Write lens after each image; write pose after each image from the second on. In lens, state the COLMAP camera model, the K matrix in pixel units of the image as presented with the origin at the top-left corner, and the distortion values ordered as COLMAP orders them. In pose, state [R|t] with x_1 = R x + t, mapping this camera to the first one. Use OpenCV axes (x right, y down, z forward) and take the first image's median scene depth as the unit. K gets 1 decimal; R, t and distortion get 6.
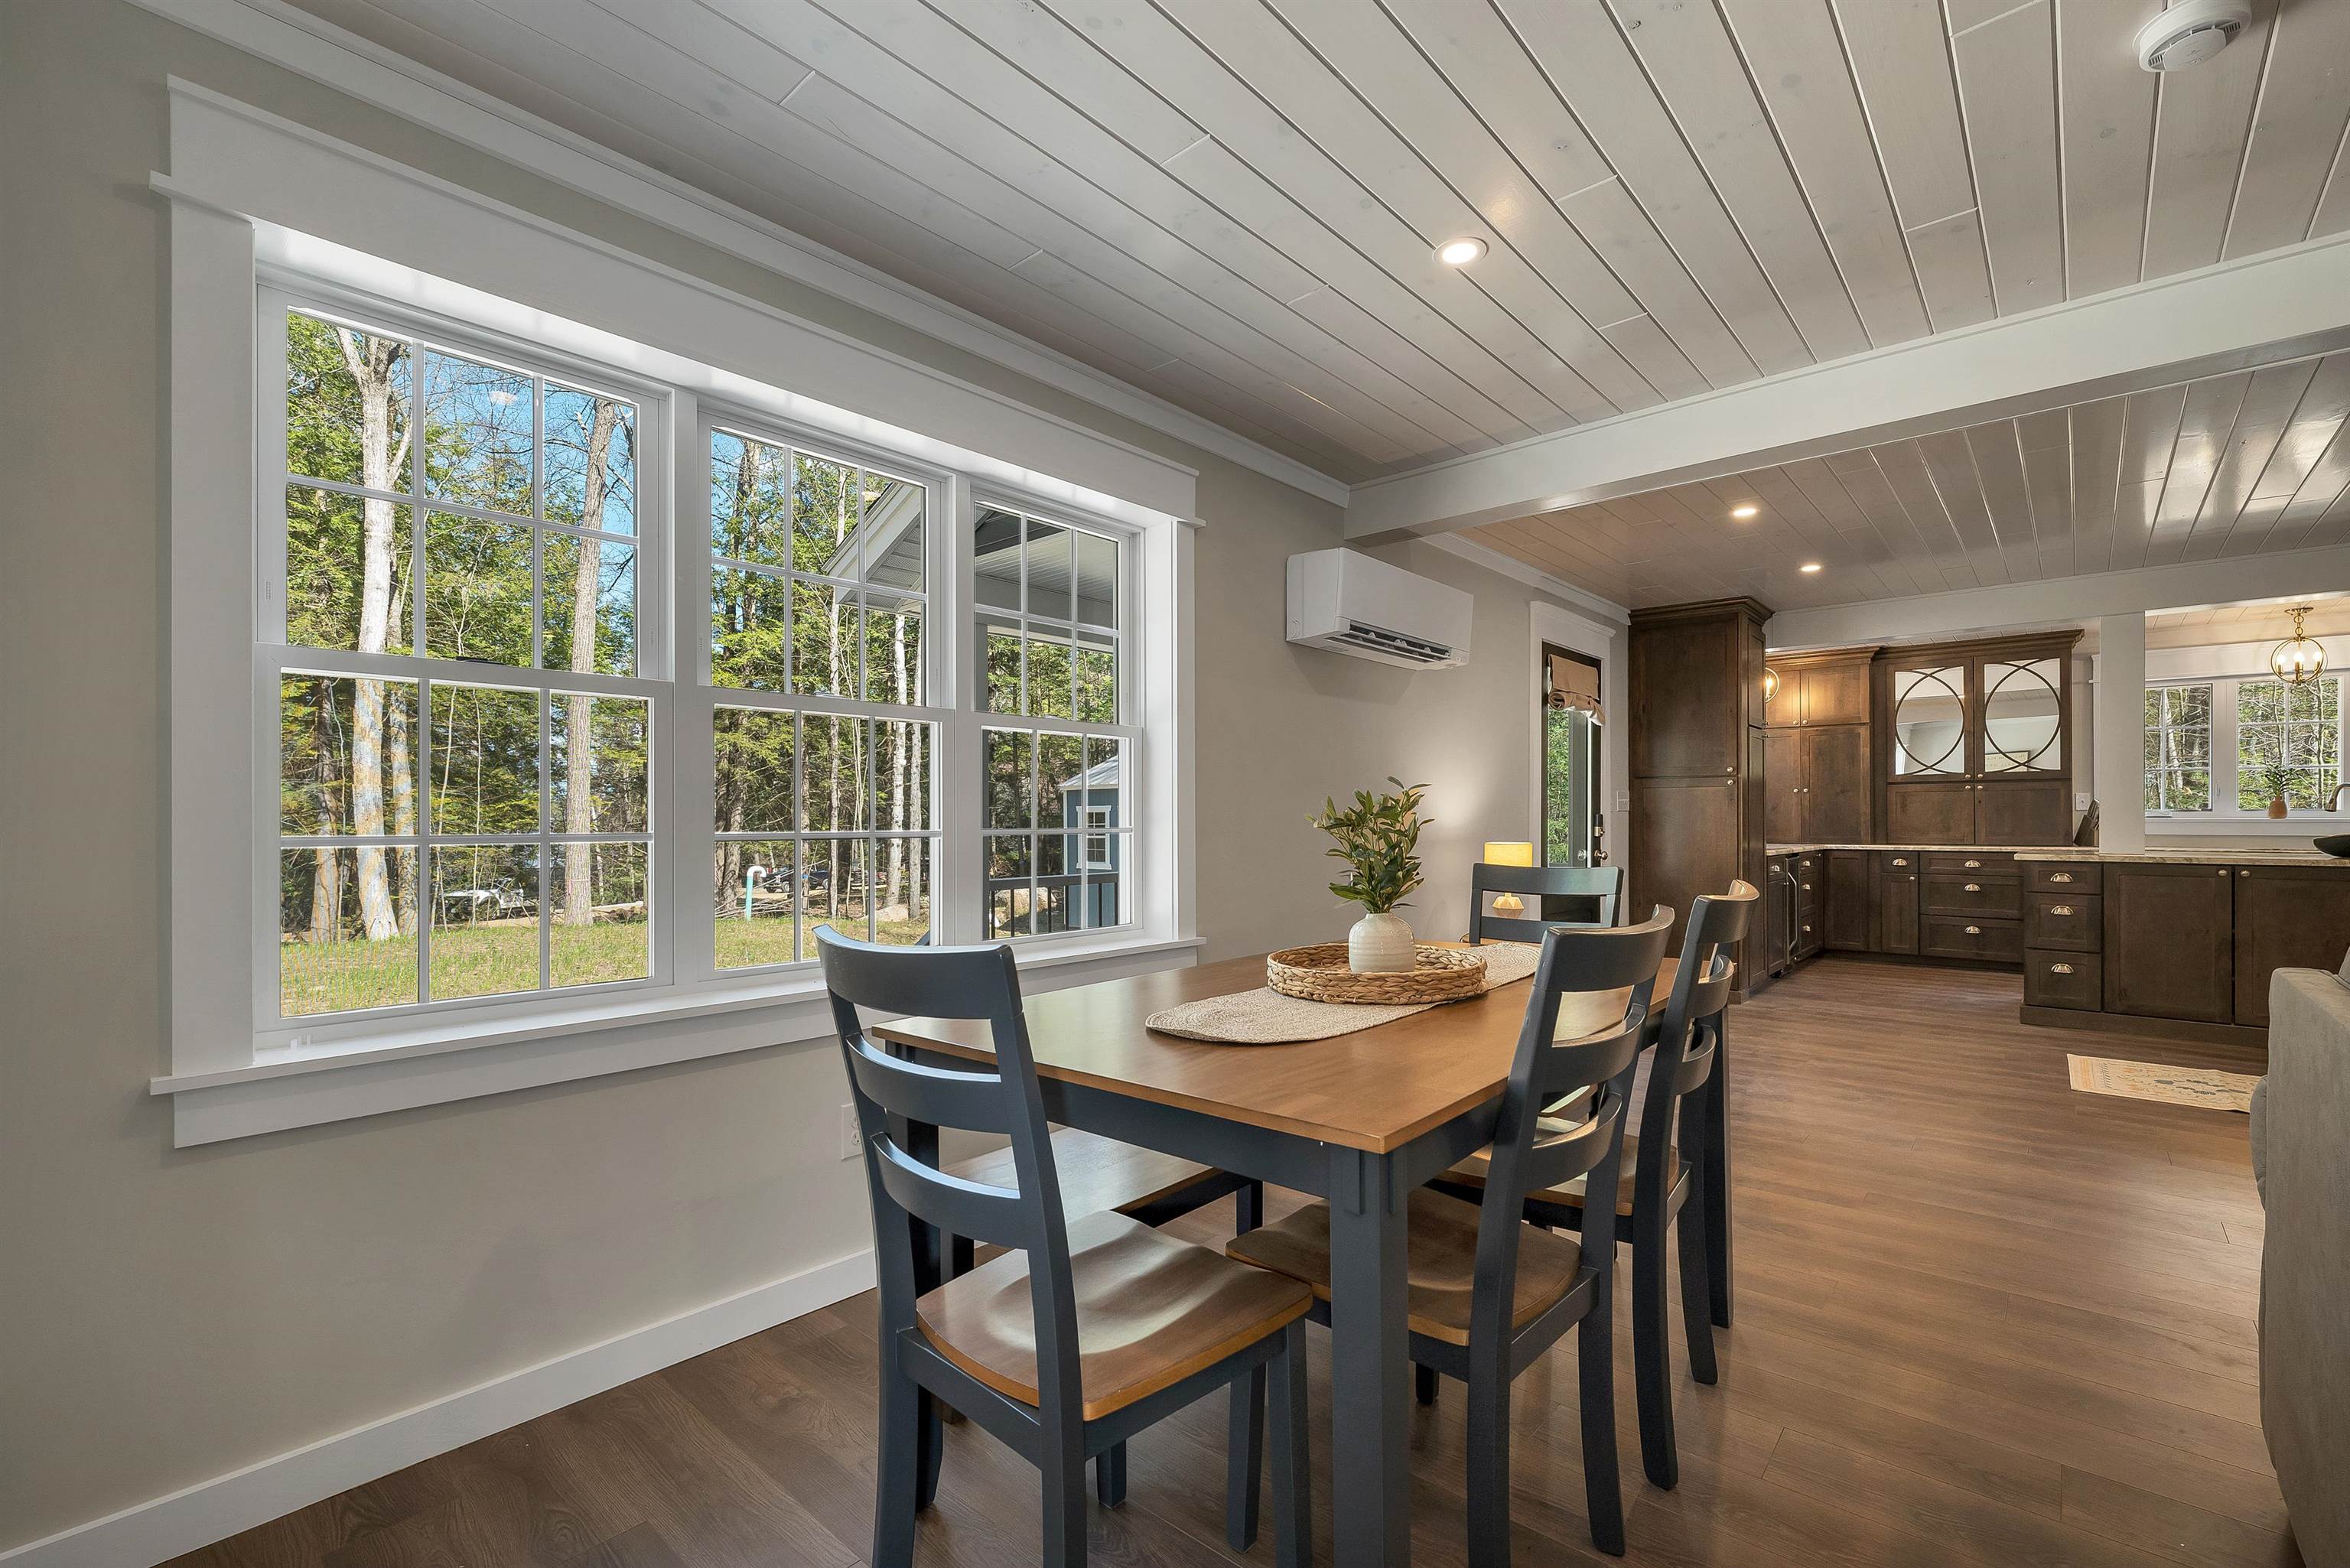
lens RADIAL K [[1006.1, 0, 1175.9], [0, 1006.1, 829.5], [0, 0, 1]] dist [-0.001499, 0.000089]
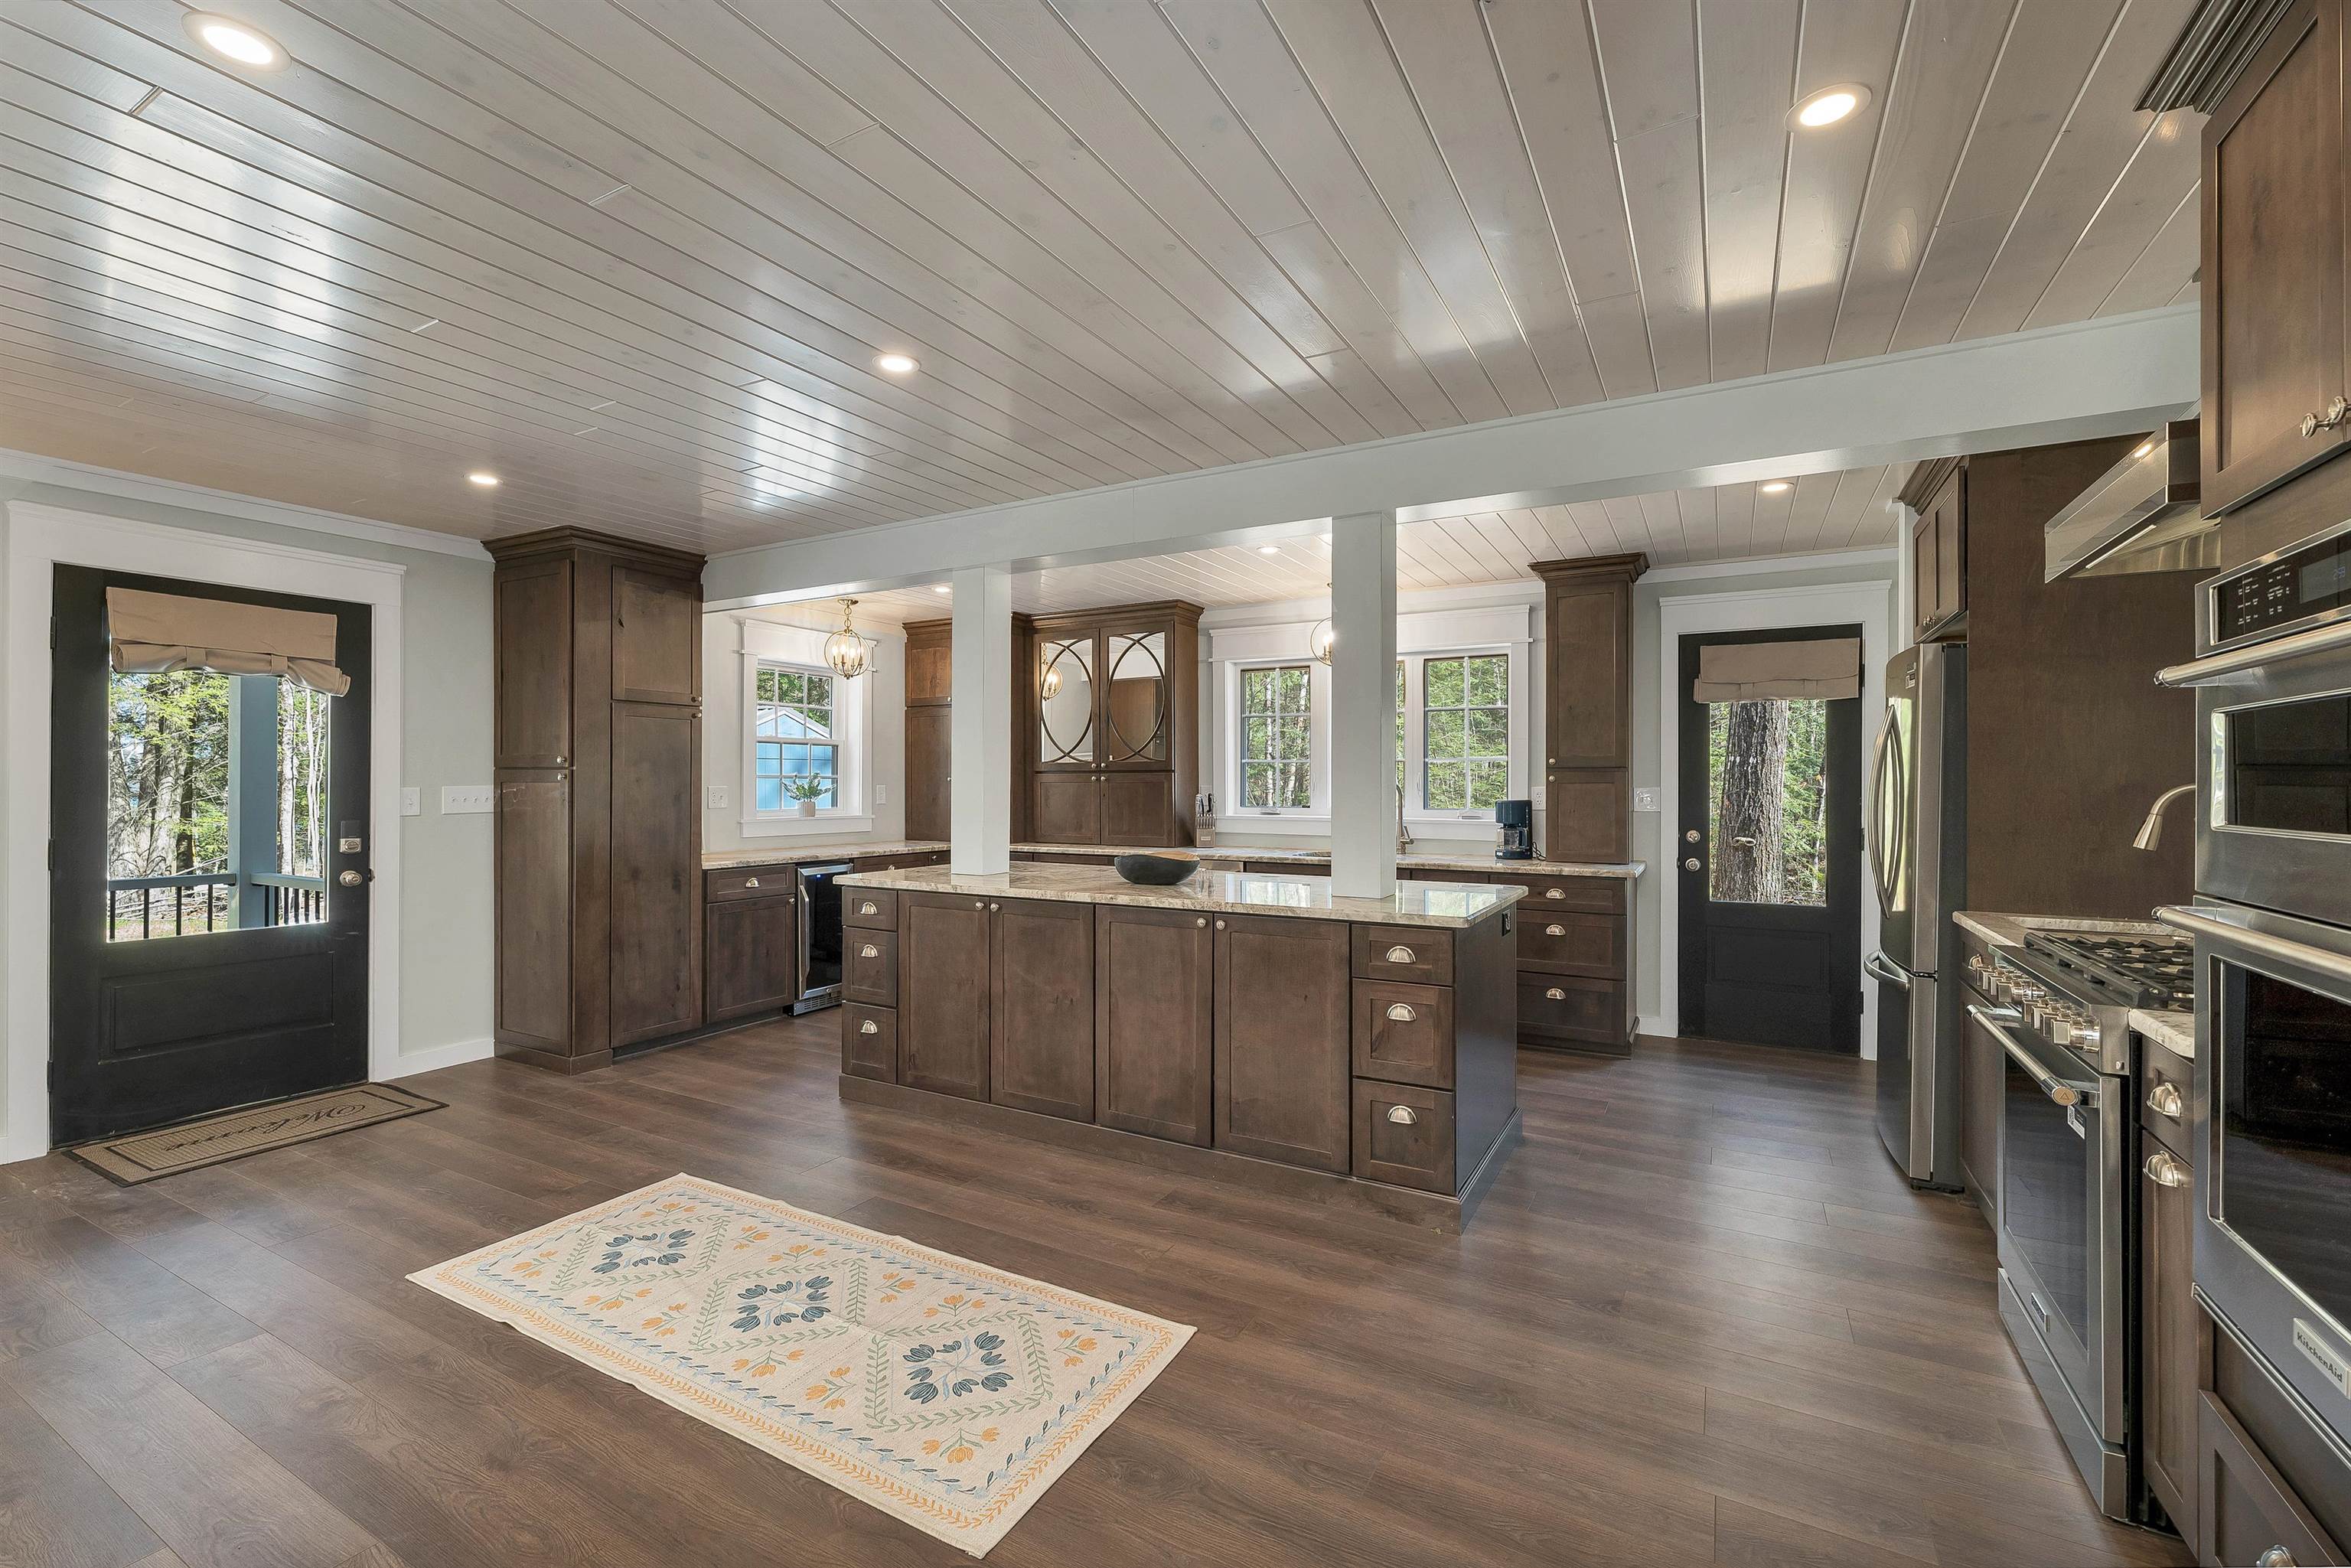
lens RADIAL K [[998.4, 0, 1168.7], [0, 998.4, 791.7], [0, 0, 1]] dist [0.001829, 0.000209]
pose [[0.977114, 0.000013, 0.212714, 0.772879], [0.001115, 0.999986, -0.005182, -0.029878], [-0.212711, 0.005300, 0.977101, 0.172683]]
